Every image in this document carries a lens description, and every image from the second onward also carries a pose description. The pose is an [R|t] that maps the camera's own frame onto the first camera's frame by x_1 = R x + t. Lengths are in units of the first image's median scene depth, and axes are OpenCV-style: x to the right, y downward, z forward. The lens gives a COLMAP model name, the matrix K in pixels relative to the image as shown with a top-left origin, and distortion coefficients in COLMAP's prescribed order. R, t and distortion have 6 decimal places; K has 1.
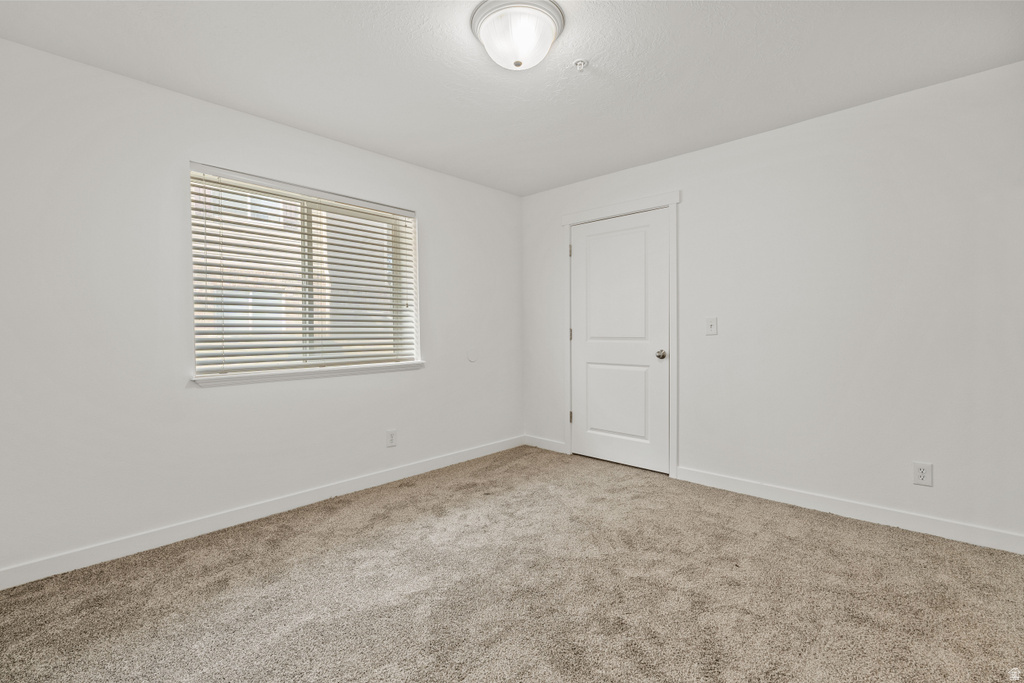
lens RADIAL K [[461.2, 0, 509.8], [0, 461.2, 328.8], [0, 0, 1]] dist [-0.003346, 0.000144]
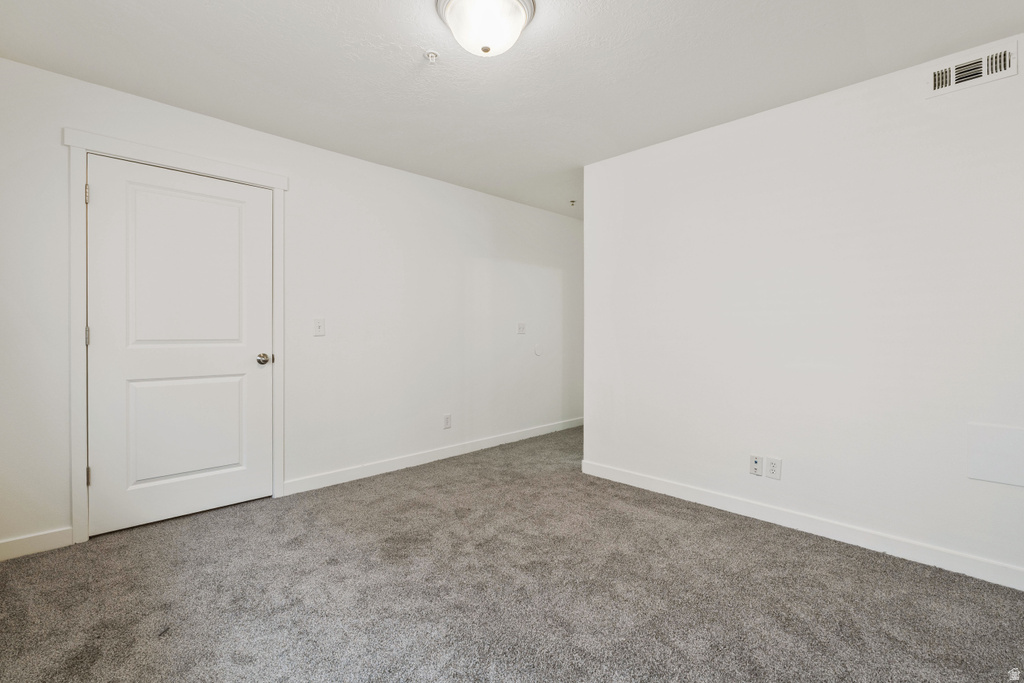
lens RADIAL K [[461.2, 0, 509.8], [0, 461.2, 328.8], [0, 0, 1]] dist [-0.003346, 0.000144]
pose [[0.044568, 0.013880, 0.998910, -0.512343], [-0.001942, 0.999903, -0.013807, 0.011017], [-0.999004, -0.001324, 0.044591, 0.514657]]
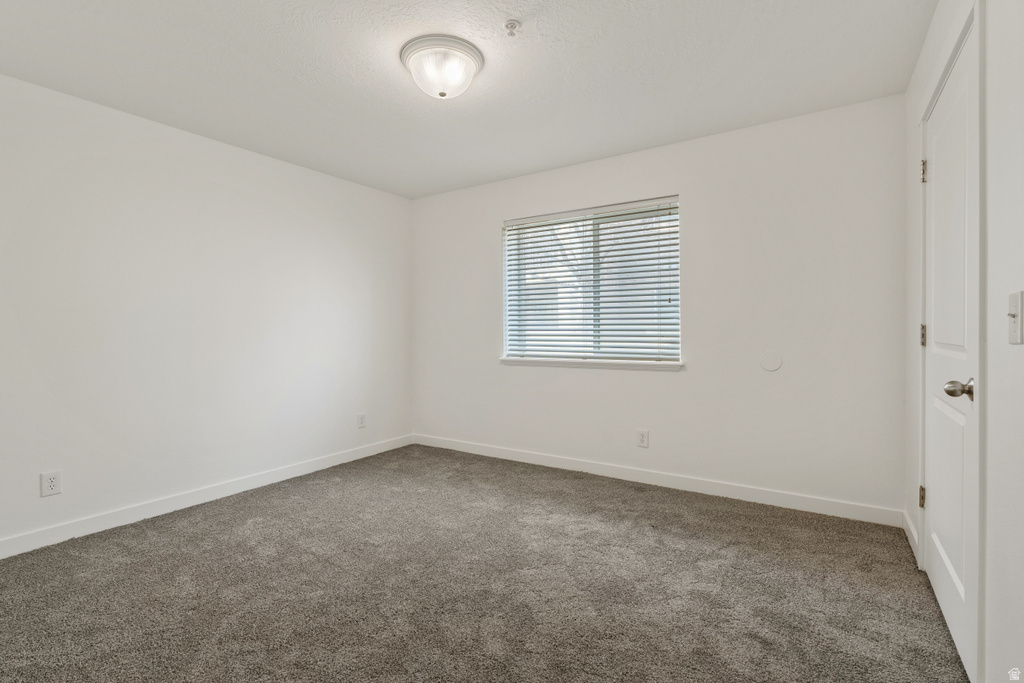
lens RADIAL K [[479.8, 0, 509.5], [0, 479.8, 327.1], [0, 0, 1]] dist [0.000803, 0.000169]
pose [[0.167513, 0.000154, -0.985870, 0.681546], [0.009029, 0.999958, 0.001690, -0.002752], [0.985829, -0.009185, 0.167504, 0.542597]]
